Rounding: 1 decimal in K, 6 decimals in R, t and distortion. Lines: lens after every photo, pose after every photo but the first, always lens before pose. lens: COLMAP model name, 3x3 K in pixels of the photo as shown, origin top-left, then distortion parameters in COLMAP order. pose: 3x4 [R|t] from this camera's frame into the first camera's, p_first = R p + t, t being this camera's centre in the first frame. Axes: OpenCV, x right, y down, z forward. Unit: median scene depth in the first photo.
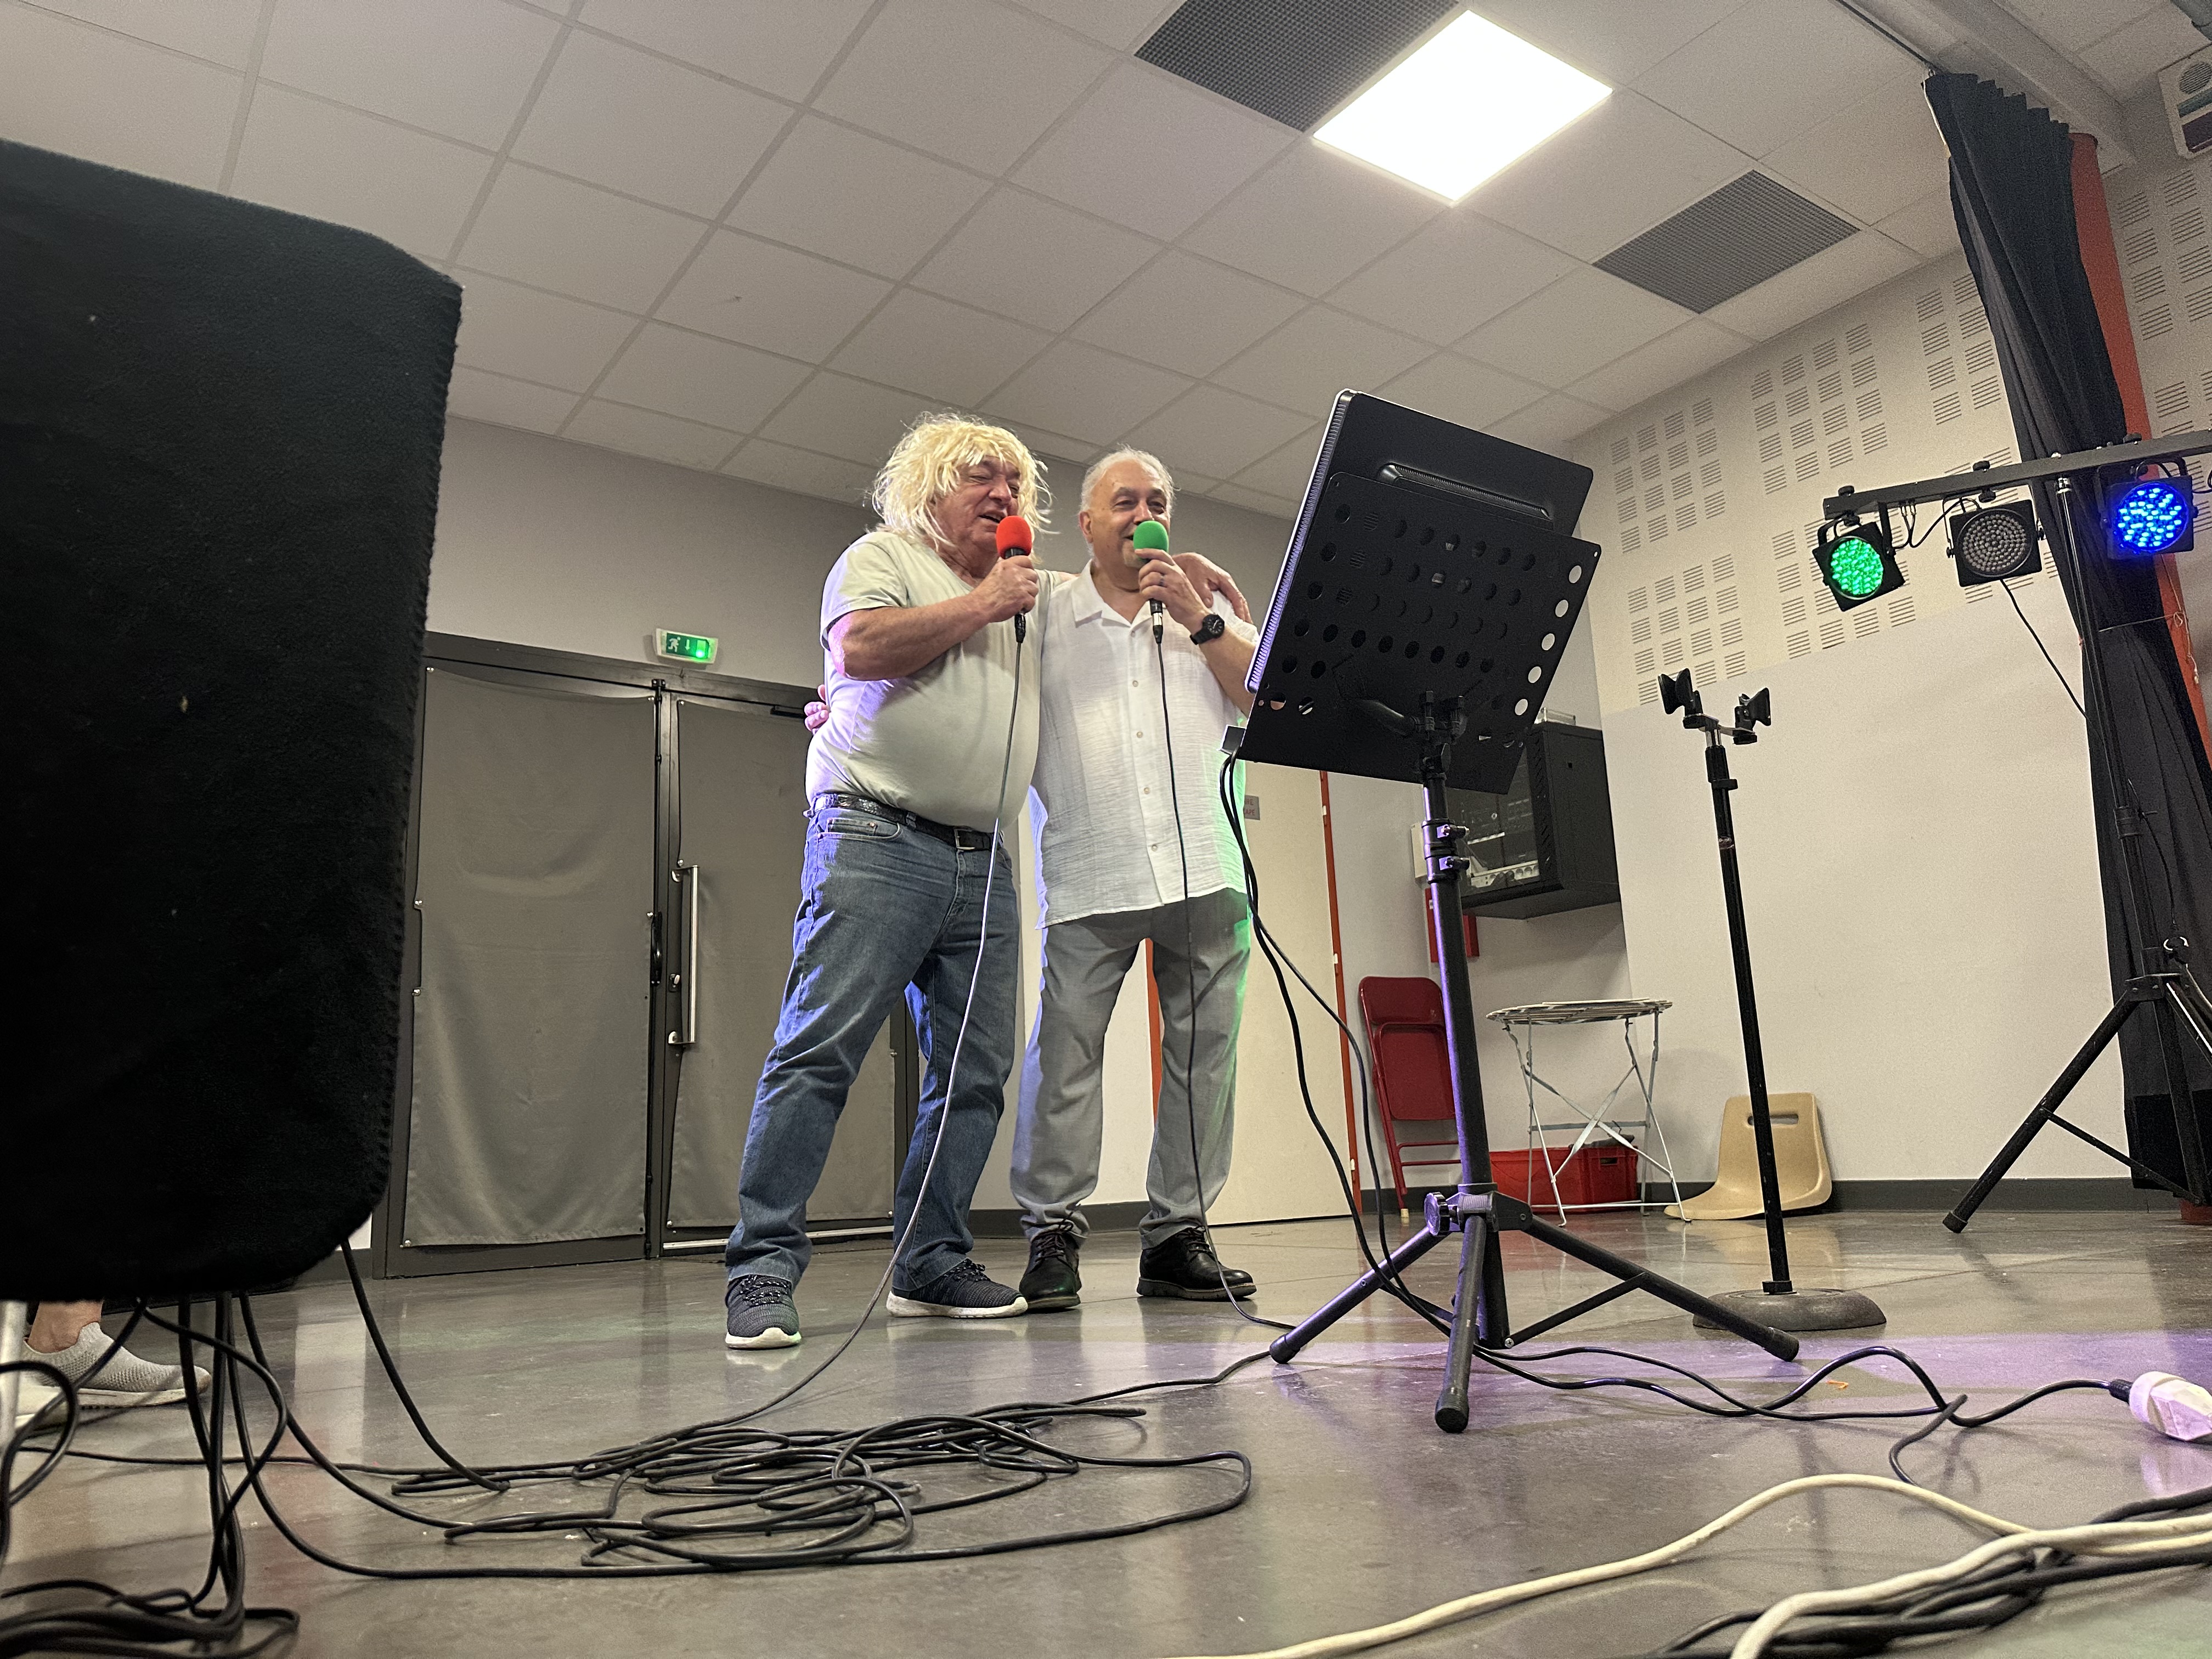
lens RADIAL K [[1567.0, 0, 1106.0], [0, 1567.0, 829.5], [0, 0, 1]] dist [0.042193, -0.000323]
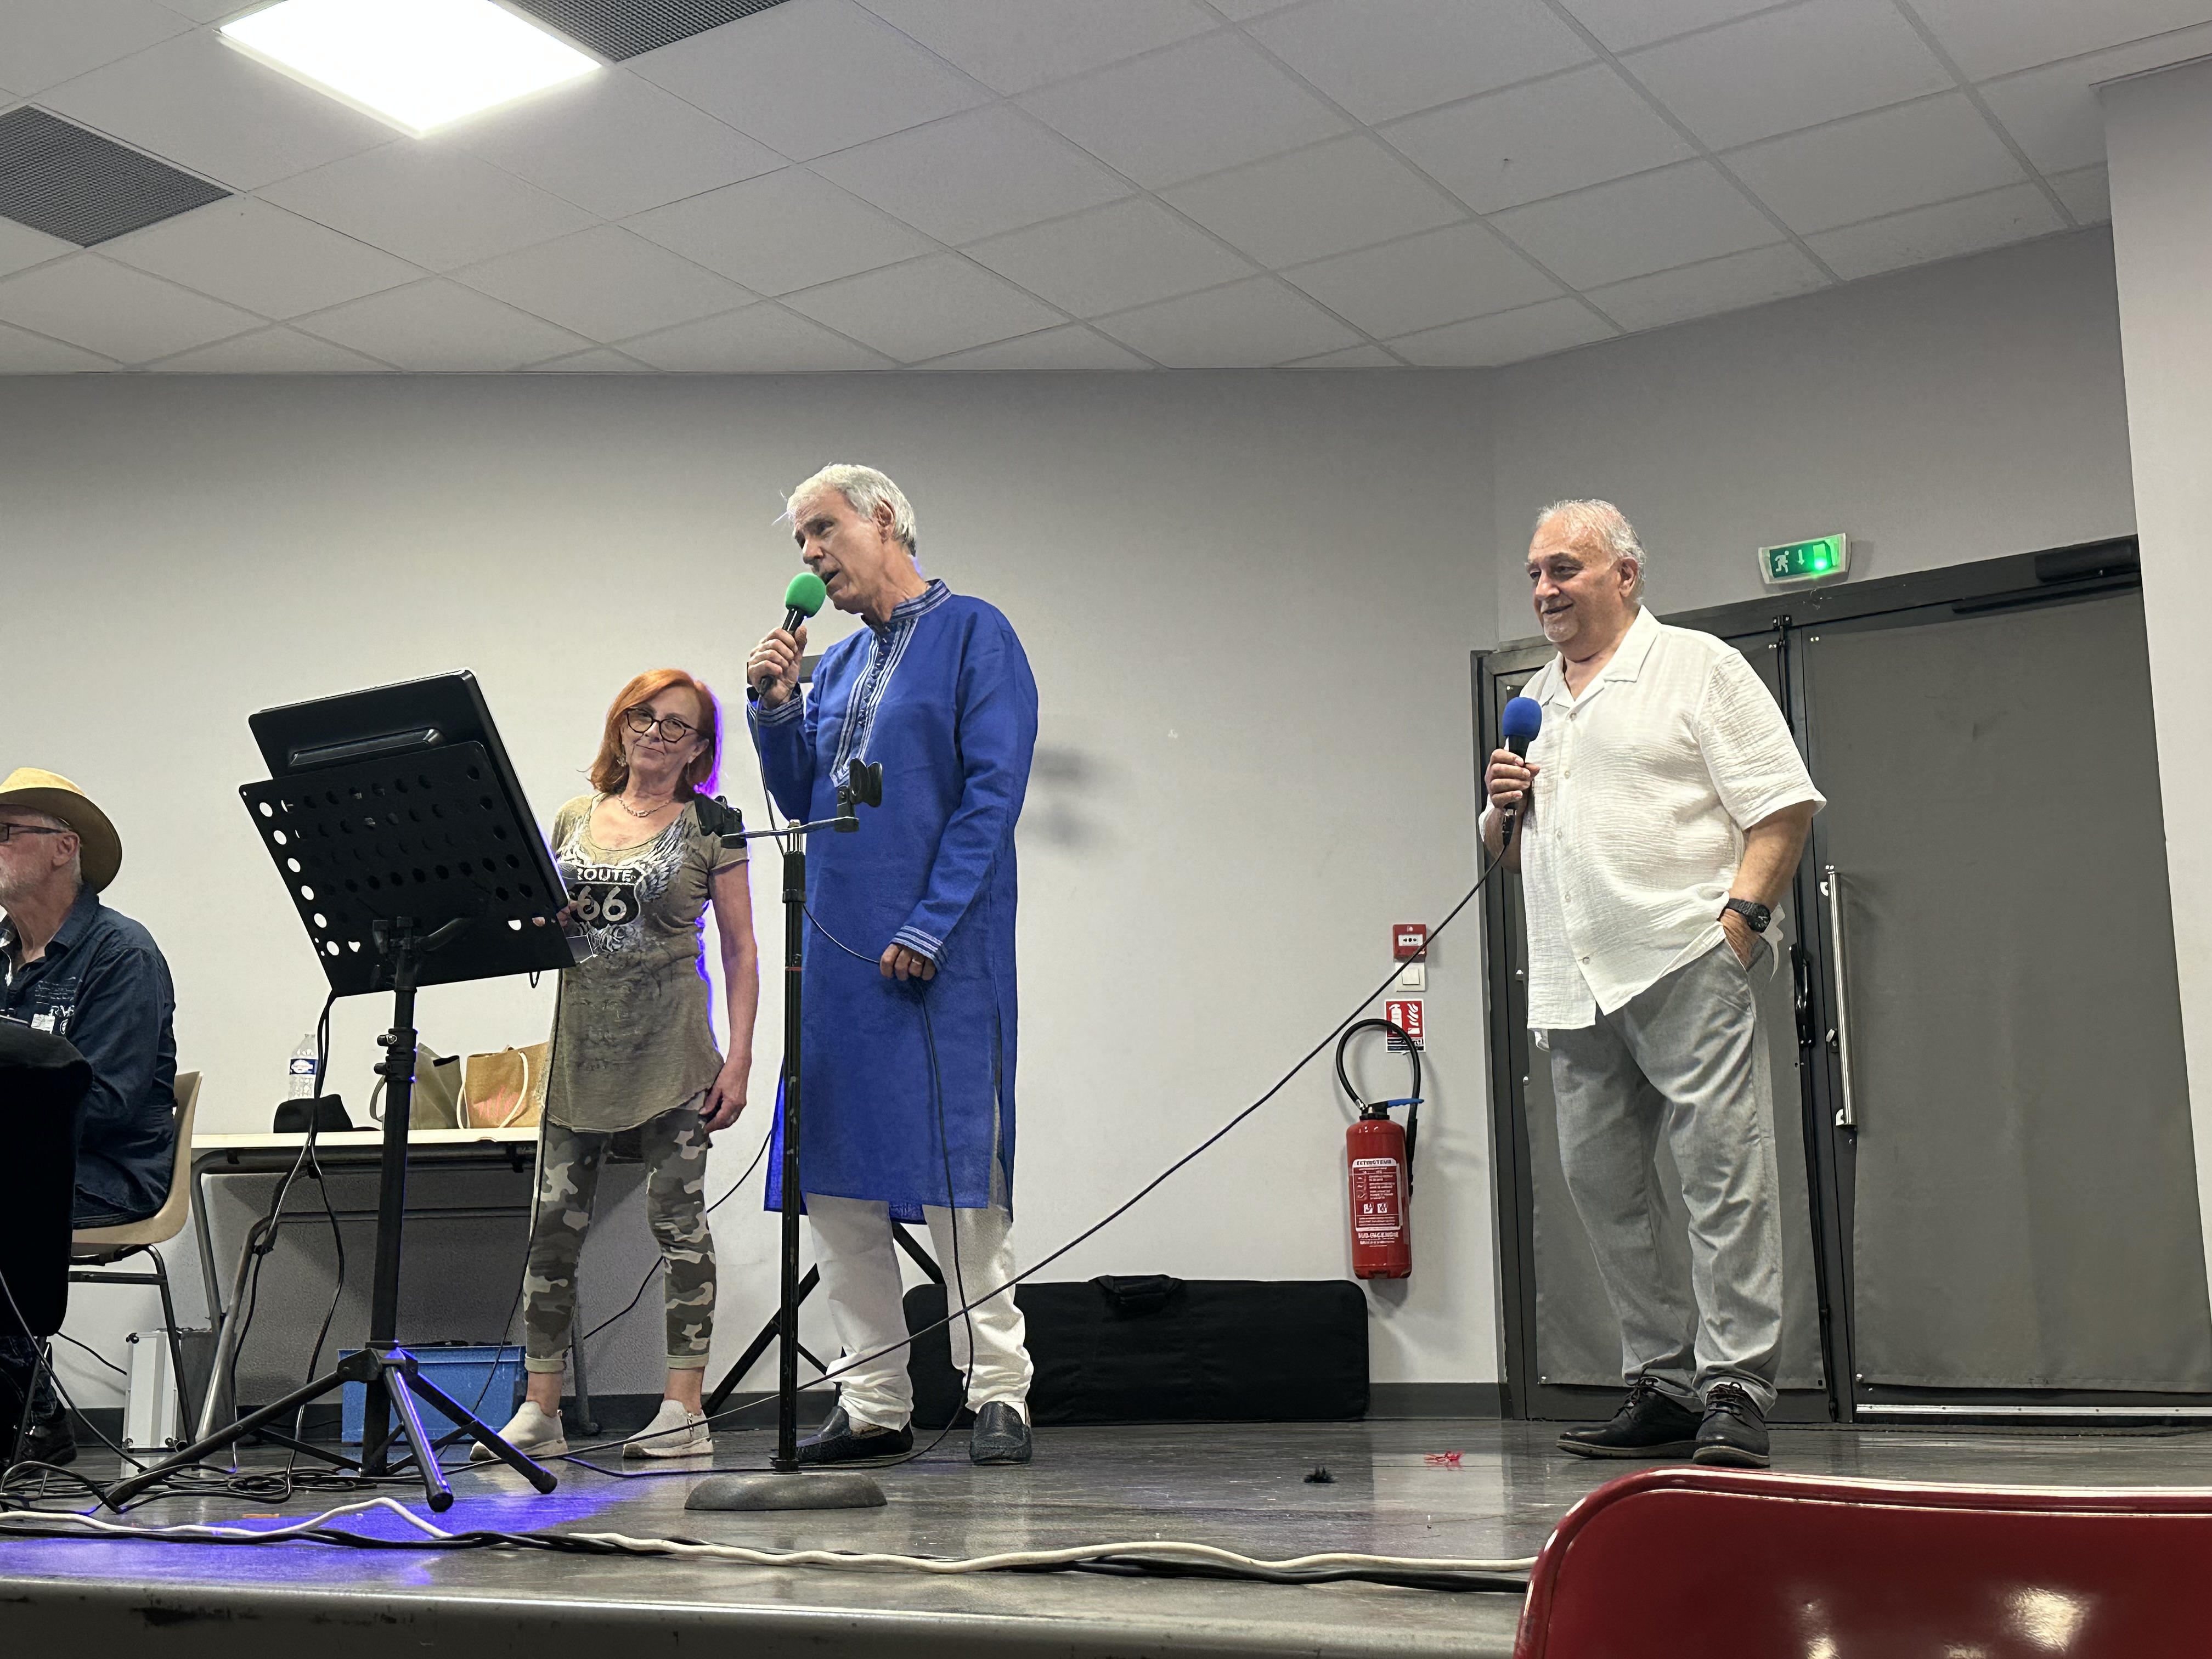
lens RADIAL K [[2722.0, 0, 1106.0], [0, 2722.0, 829.5], [0, 0, 1]] dist [0.097602, -0.002859]
pose [[0.362492, -0.138056, -0.921705, 0.814368], [0.190031, 0.979140, -0.071923, 0.033718], [0.912408, -0.149081, 0.381165, 0.262411]]
